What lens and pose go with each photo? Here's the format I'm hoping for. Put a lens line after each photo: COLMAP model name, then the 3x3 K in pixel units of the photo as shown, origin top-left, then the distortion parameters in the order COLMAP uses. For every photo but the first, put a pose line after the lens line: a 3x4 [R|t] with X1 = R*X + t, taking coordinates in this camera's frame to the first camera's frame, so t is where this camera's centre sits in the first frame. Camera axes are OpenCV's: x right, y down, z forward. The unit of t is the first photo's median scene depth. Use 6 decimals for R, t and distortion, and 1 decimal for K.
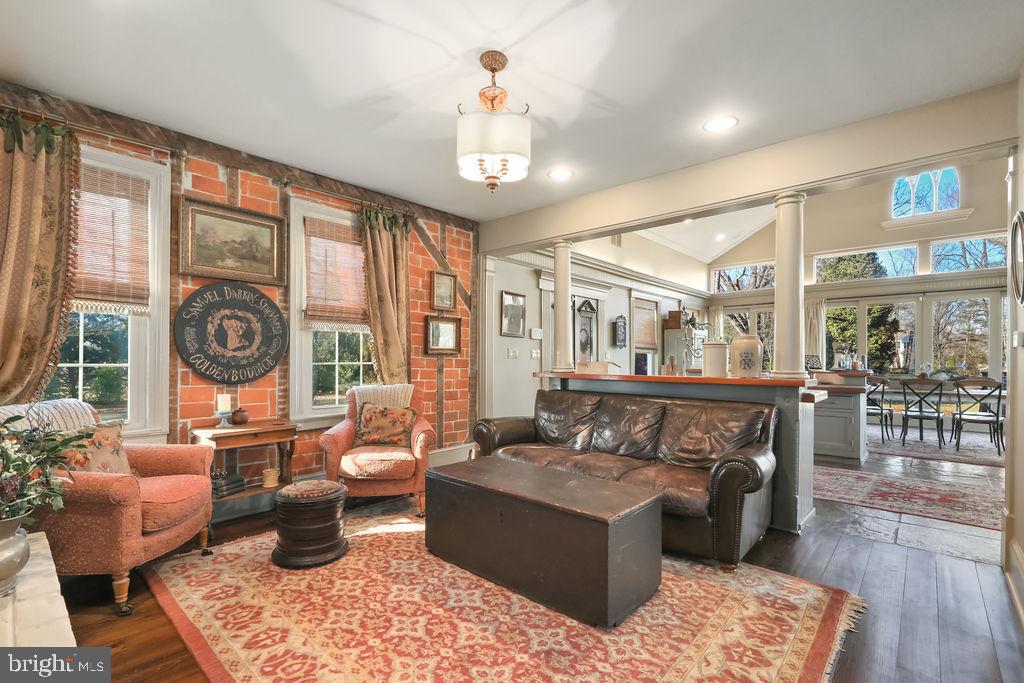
lens RADIAL K [[465.8, 0, 513.4], [0, 465.8, 358.9], [0, 0, 1]] dist [-0.000016, -0.000017]
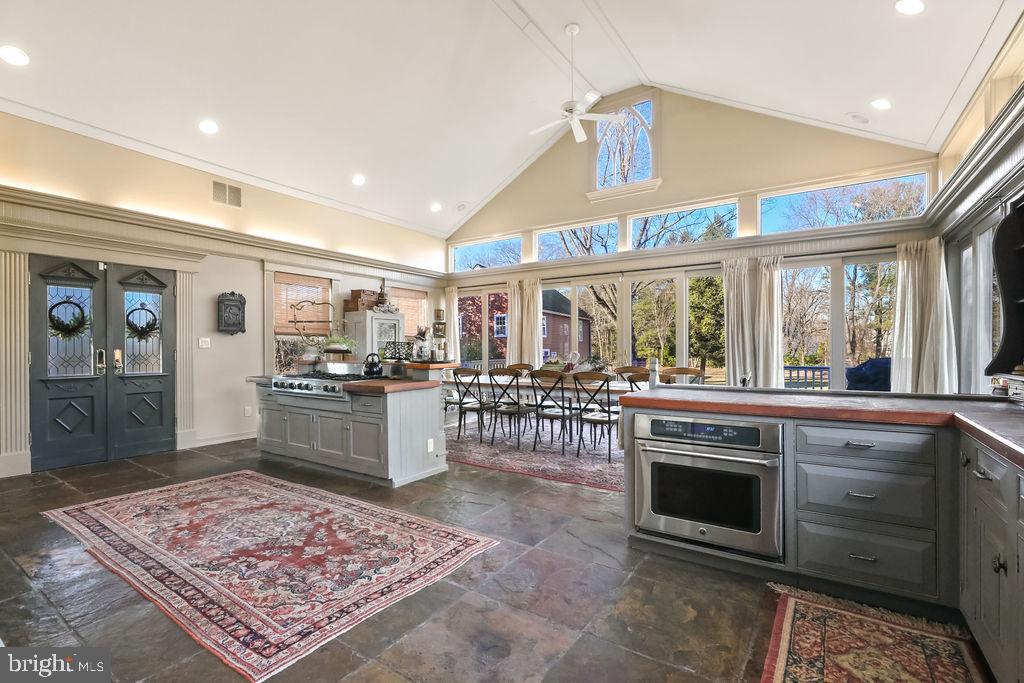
lens RADIAL K [[460.1, 0, 512.4], [0, 460.1, 348.0], [0, 0, 1]] dist [-0.001276, -0.000049]
pose [[0.990435, -0.003754, 0.137926, 1.124644], [0.003541, 0.999992, 0.001787, 0.000772], [-0.137932, -0.001282, 0.990441, 0.317794]]
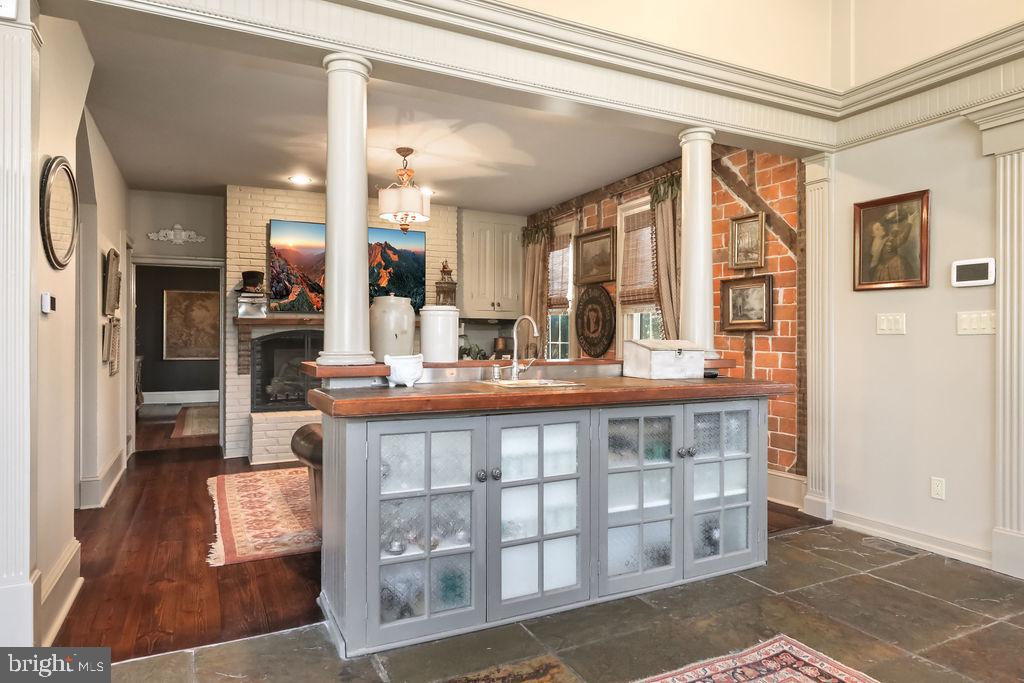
lens RADIAL K [[621.2, 0, 512.0], [0, 621.2, 341.5], [0, 0, 1]] dist [-0.005735, -0.001359]
pose [[-0.369610, -0.004921, -0.929174, 1.055149], [-0.002747, 0.999987, -0.004203, 0.013437], [0.929183, 0.000999, -0.369619, 1.256913]]
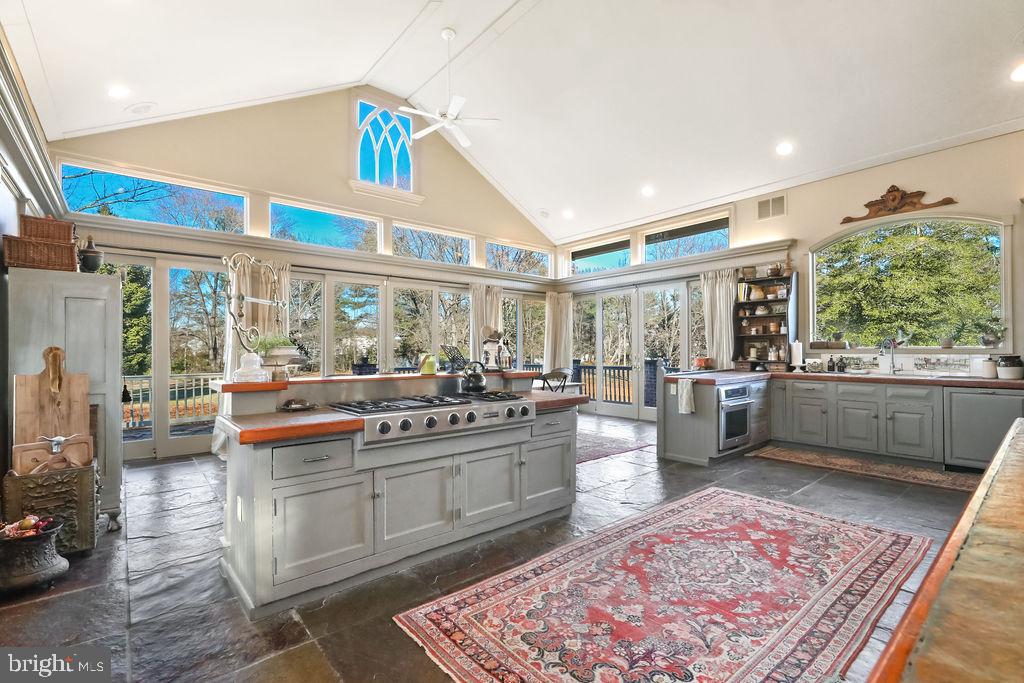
lens RADIAL K [[460.1, 0, 512.4], [0, 460.1, 348.0], [0, 0, 1]] dist [-0.001276, -0.000049]
pose [[0.139673, 0.003762, 0.990191, 0.110690], [0.005249, 0.999976, -0.004540, -0.005146], [-0.990184, 0.005832, 0.139650, 1.336595]]
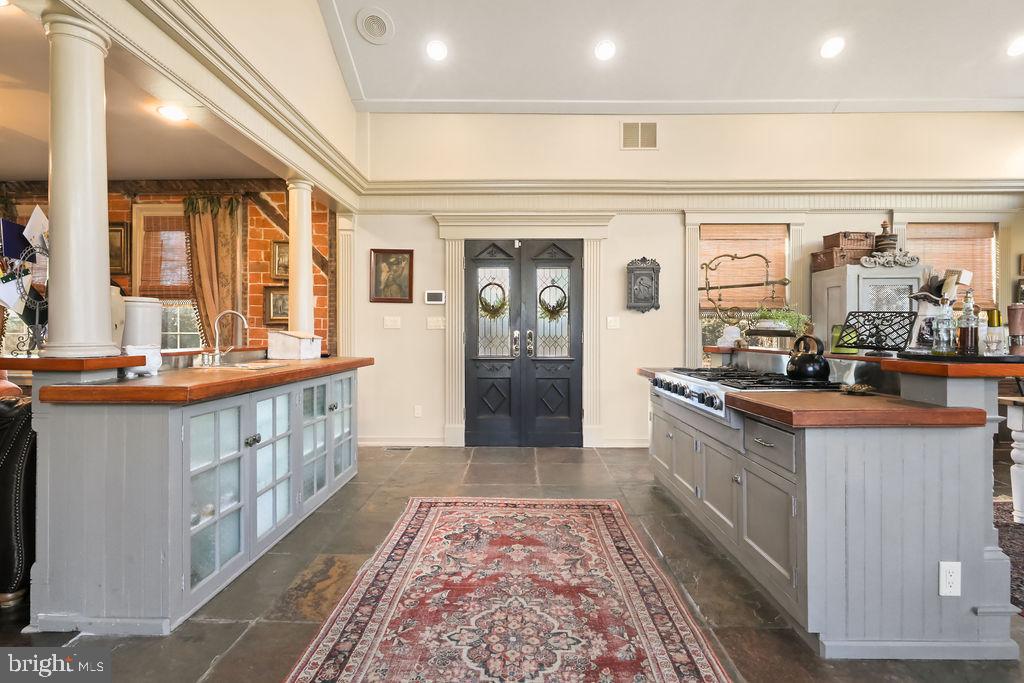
lens RADIAL K [[488.7, 0, 514.1], [0, 488.7, 339.0], [0, 0, 1]] dist [-0.002497, -0.000942]
pose [[0.655954, 0.005313, -0.754782, 1.153539], [0.001181, 0.999967, 0.008066, 0.014771], [0.754800, -0.006182, 0.655926, 0.849792]]
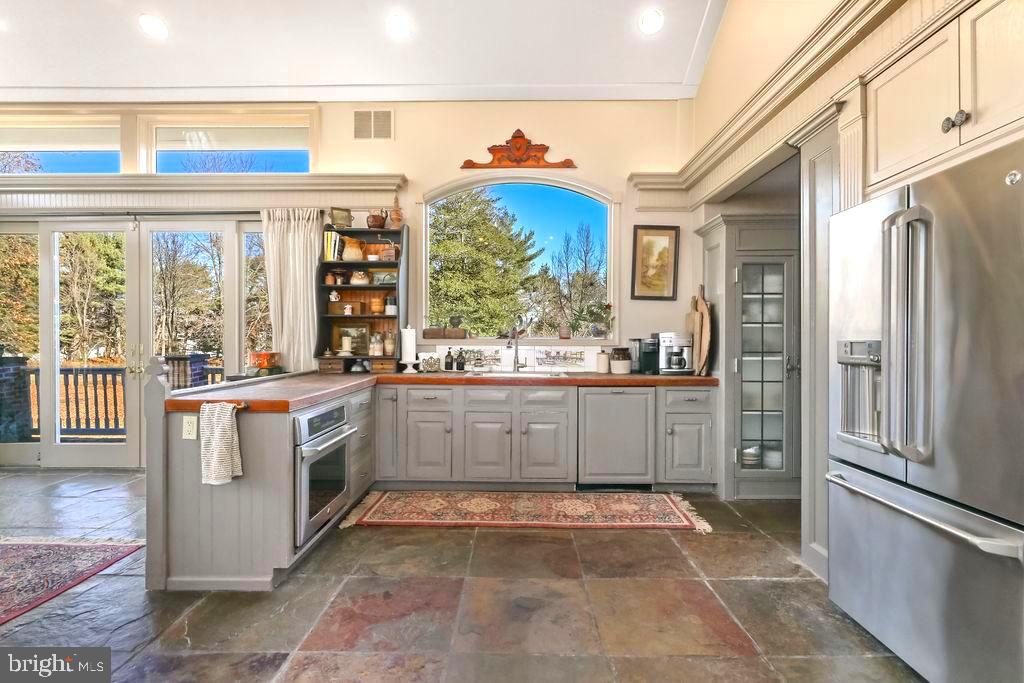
lens RADIAL K [[482.3, 0, 512.1], [0, 482.3, 345.2], [0, 0, 1]] dist [0.000542, 0.000114]
pose [[-0.658401, -0.006953, 0.752635, 0.760292], [-0.002543, 0.999972, 0.007013, 0.003170], [-0.752663, 0.002703, -0.658401, 1.159926]]
